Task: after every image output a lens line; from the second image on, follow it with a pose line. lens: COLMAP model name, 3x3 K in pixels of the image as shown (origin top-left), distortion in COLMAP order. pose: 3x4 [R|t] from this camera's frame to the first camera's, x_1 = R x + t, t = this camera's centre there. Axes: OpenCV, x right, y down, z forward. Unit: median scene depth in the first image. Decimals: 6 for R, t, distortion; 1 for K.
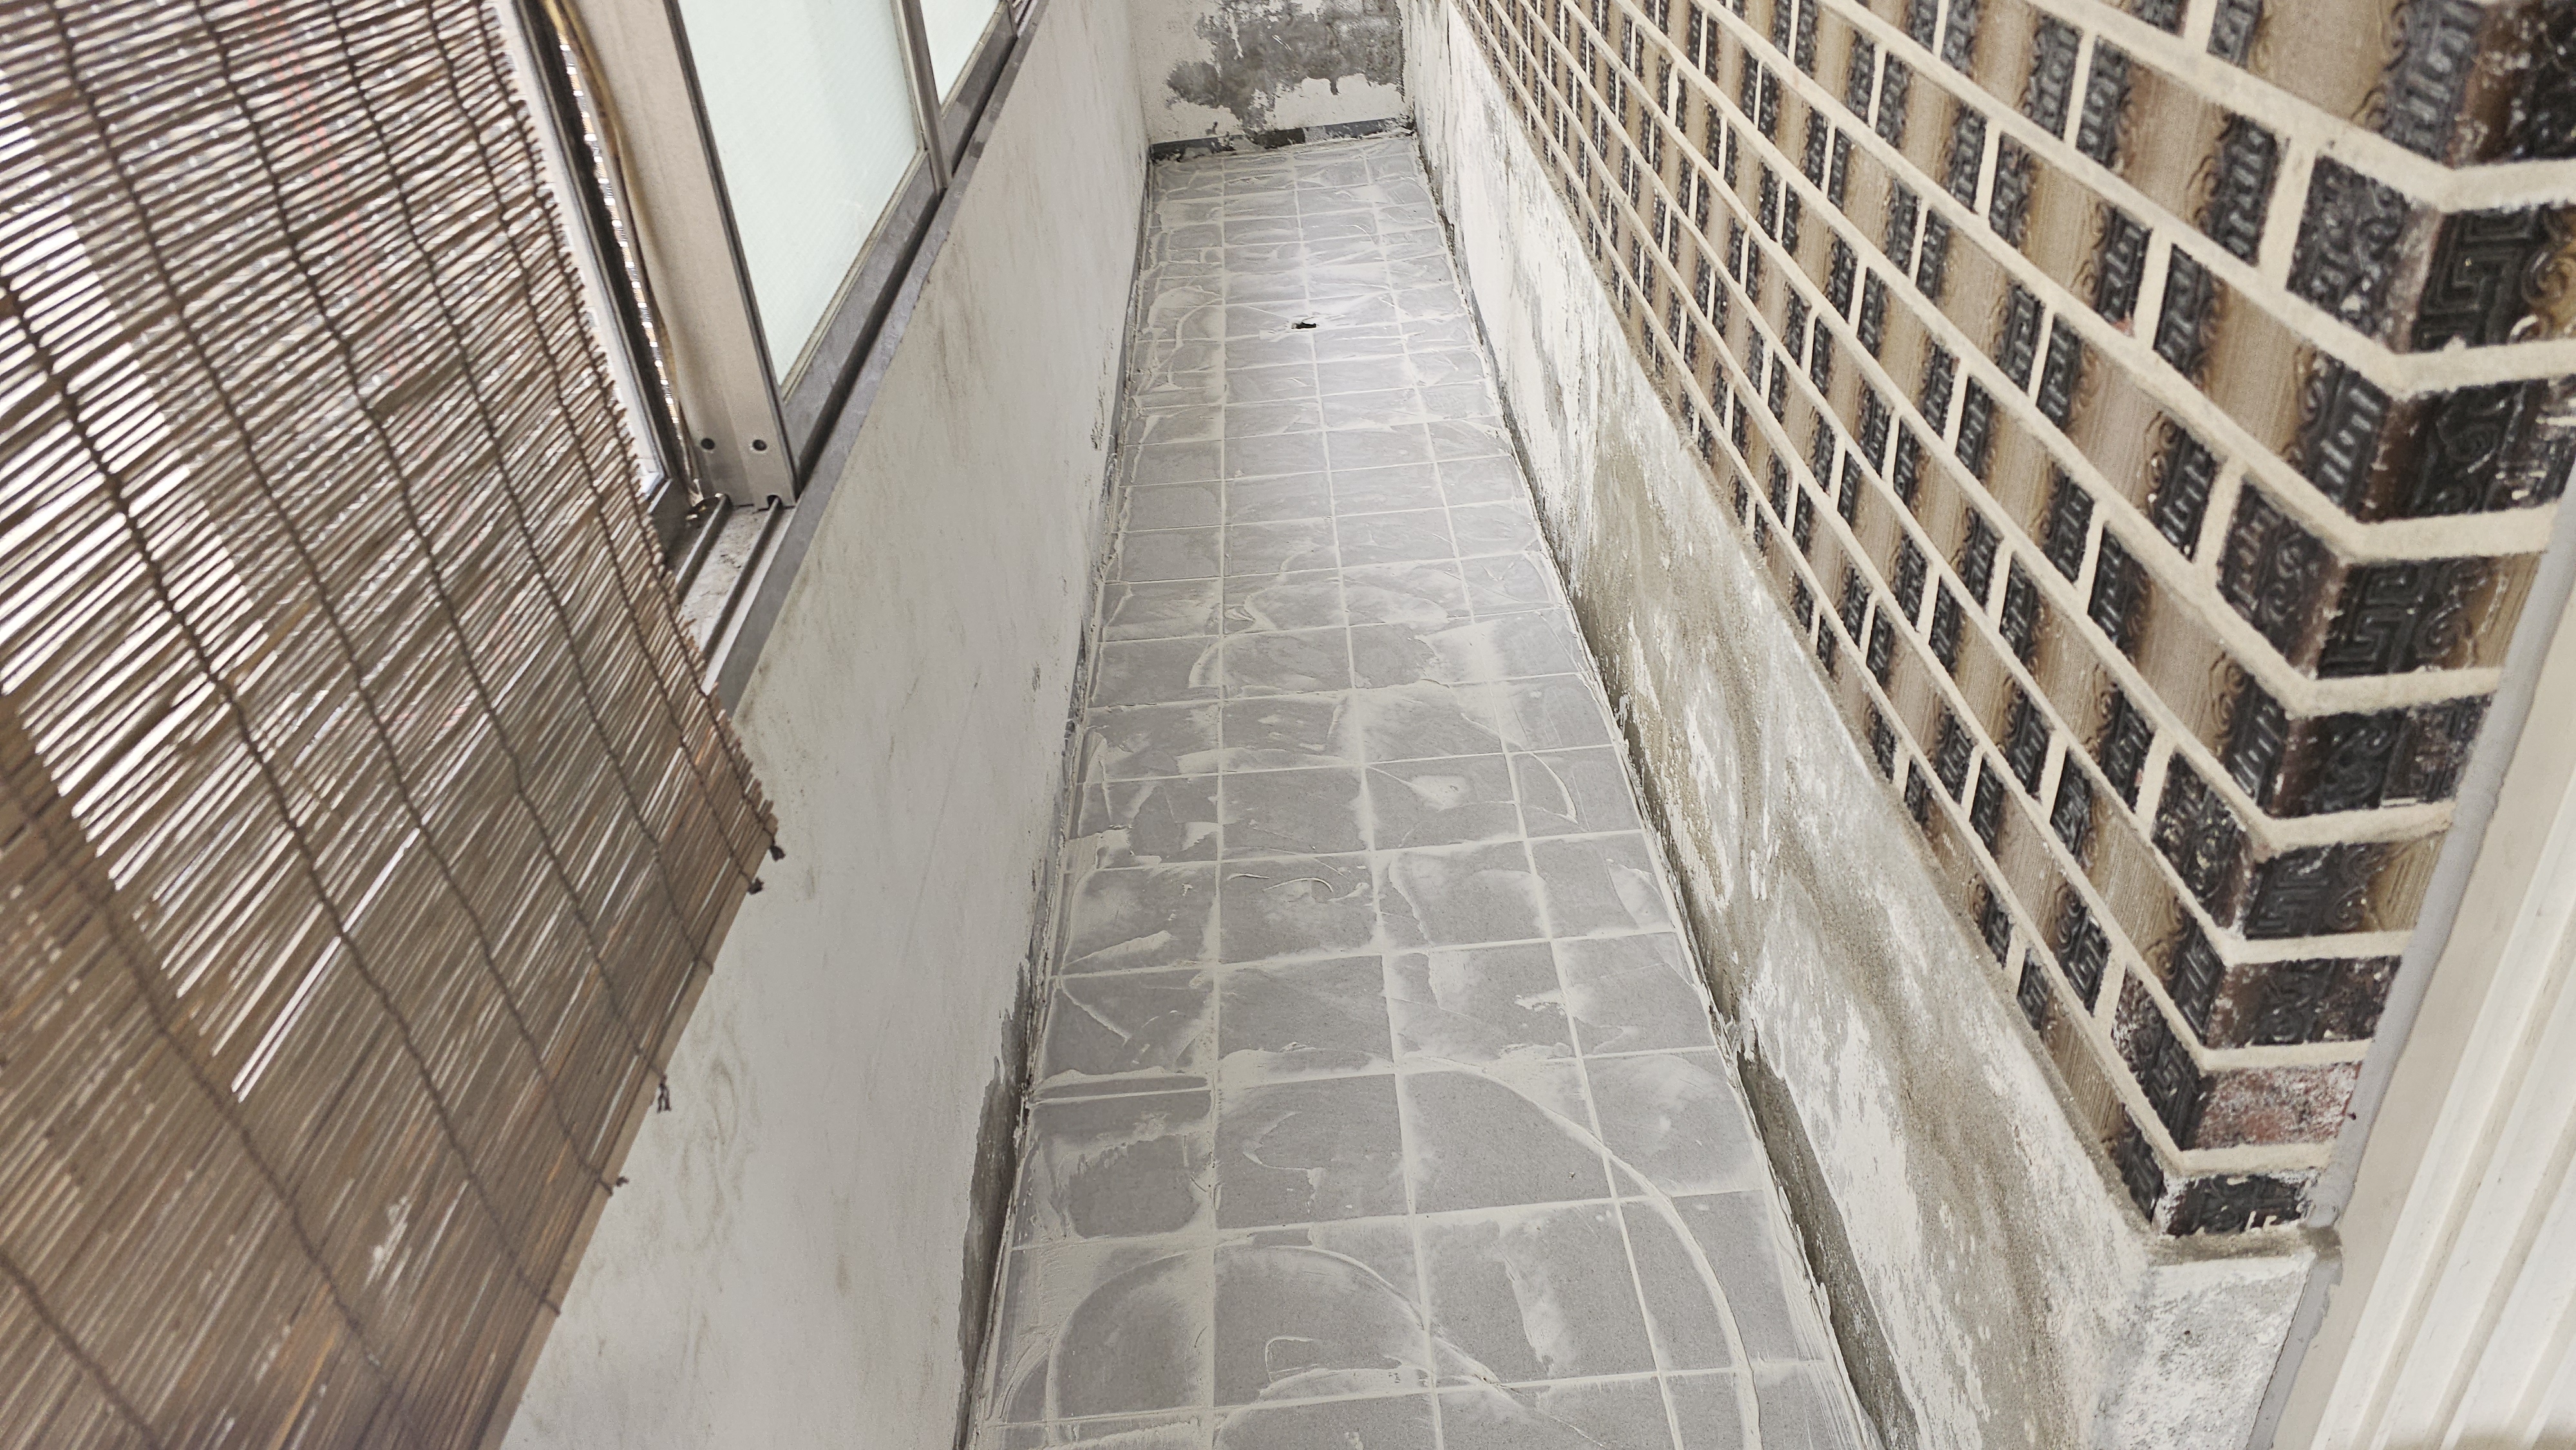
lens RADIAL K [[1732.3, 0, 1298.2], [0, 1732.3, 747.5], [0, 0, 1]] dist [0.067645, -0.067265]
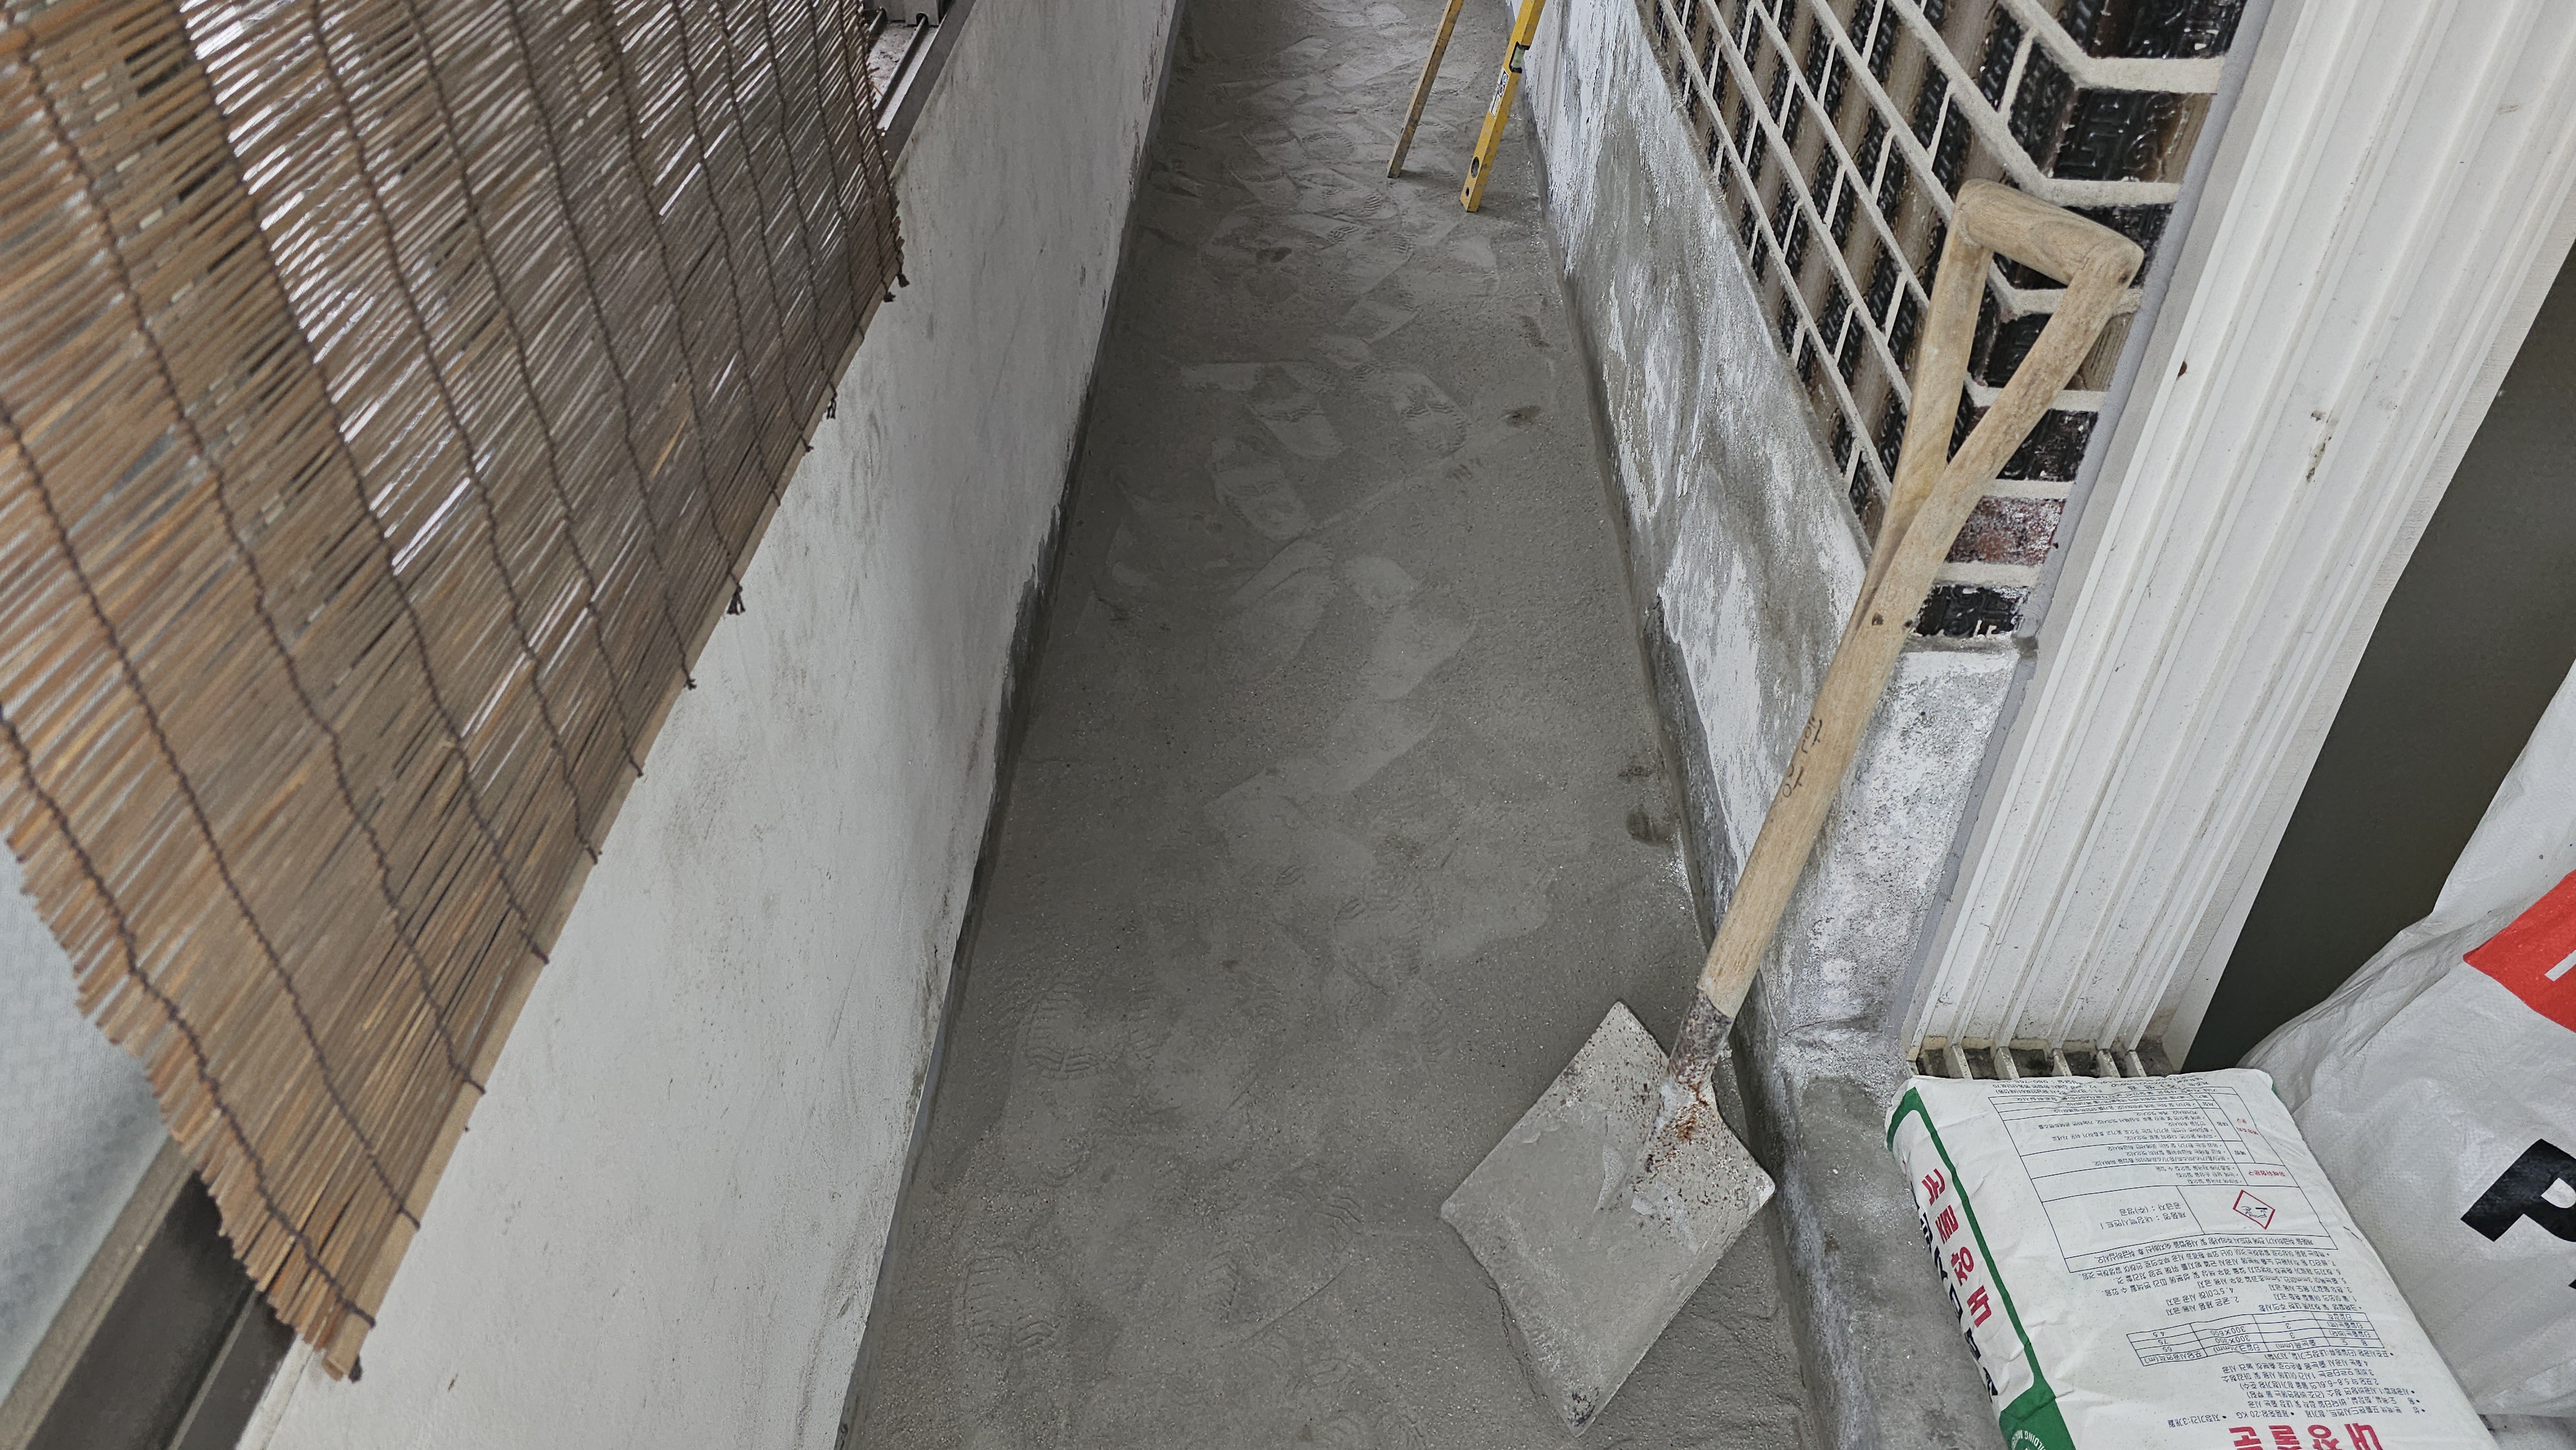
lens RADIAL K [[1736.2, 0, 1288.8], [0, 1736.2, 687.8], [0, 0, 1]] dist [0.076292, -0.073643]
pose [[0.993482, 0.112721, 0.016933, -0.015536], [-0.113835, 0.988796, 0.096558, 0.222894], [-0.005859, -0.097856, 0.995183, -0.346780]]
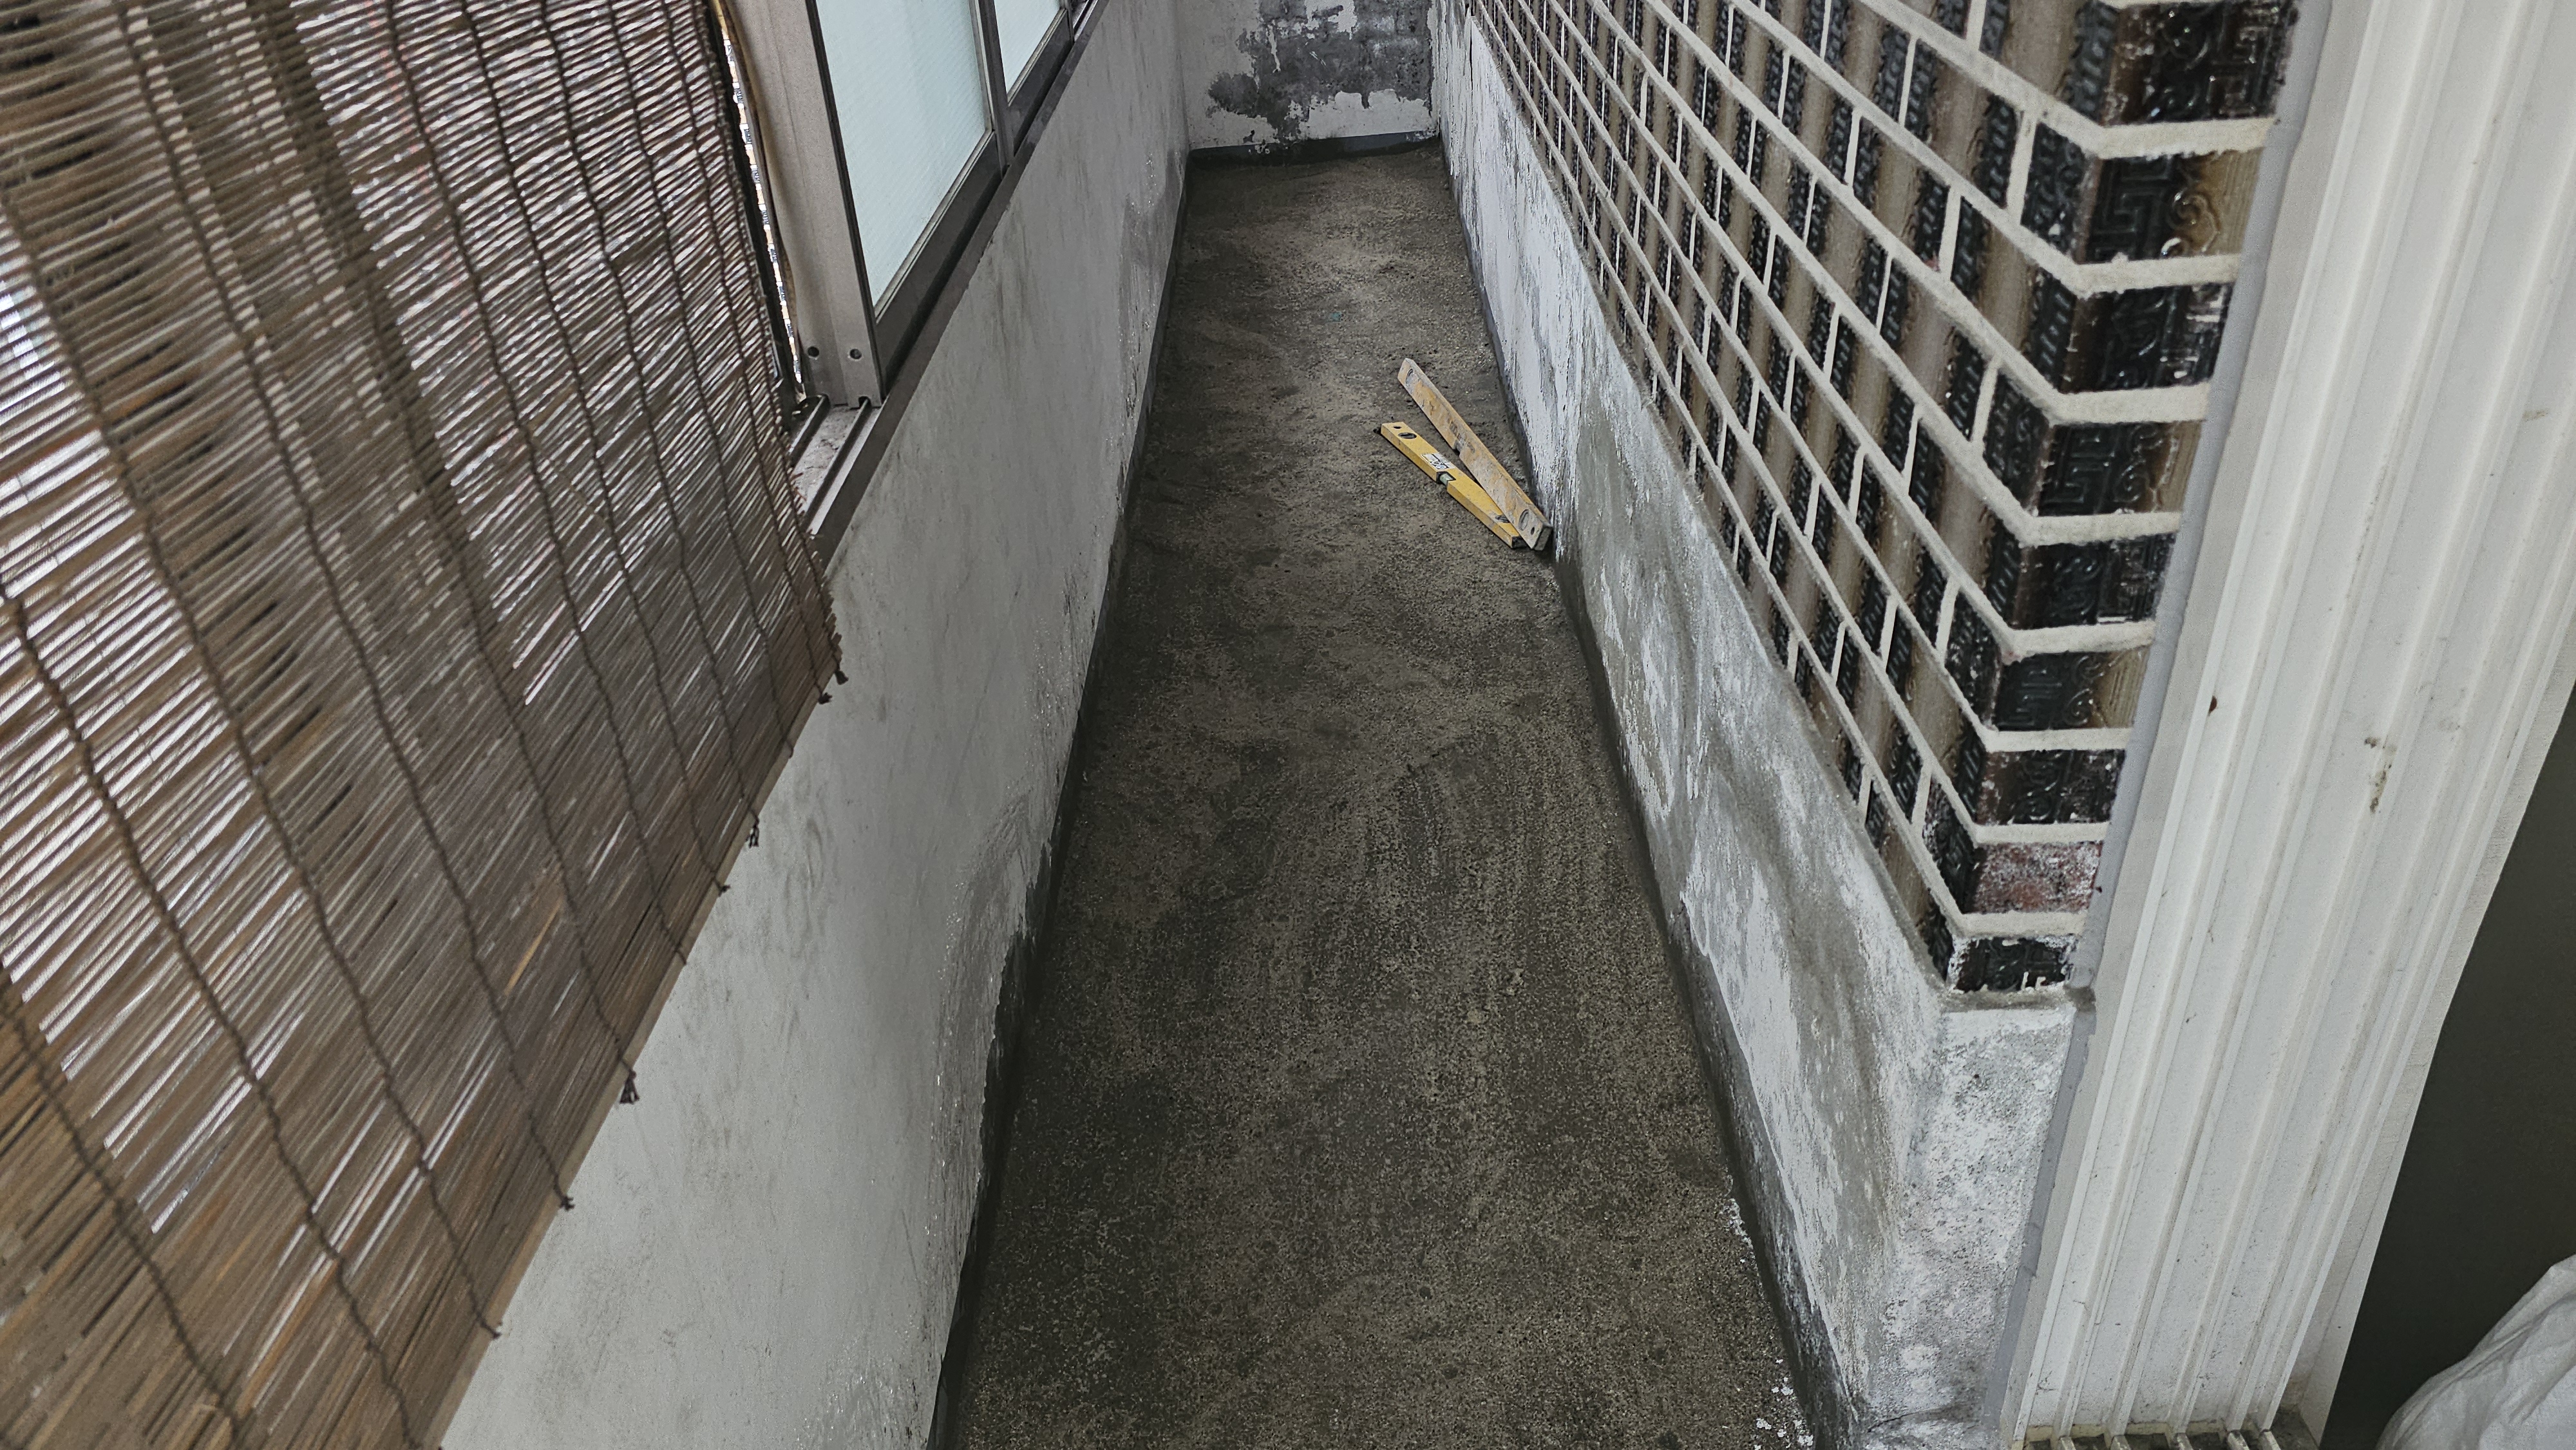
lens RADIAL K [[1735.0, 0, 1264.6], [0, 1735.0, 699.7], [0, 0, 1]] dist [0.071839, -0.070785]
pose [[0.998759, 0.039809, -0.029930, 0.028471], [-0.040842, 0.998562, -0.034738, 0.123506], [0.028504, 0.035917, 0.998948, -0.246327]]
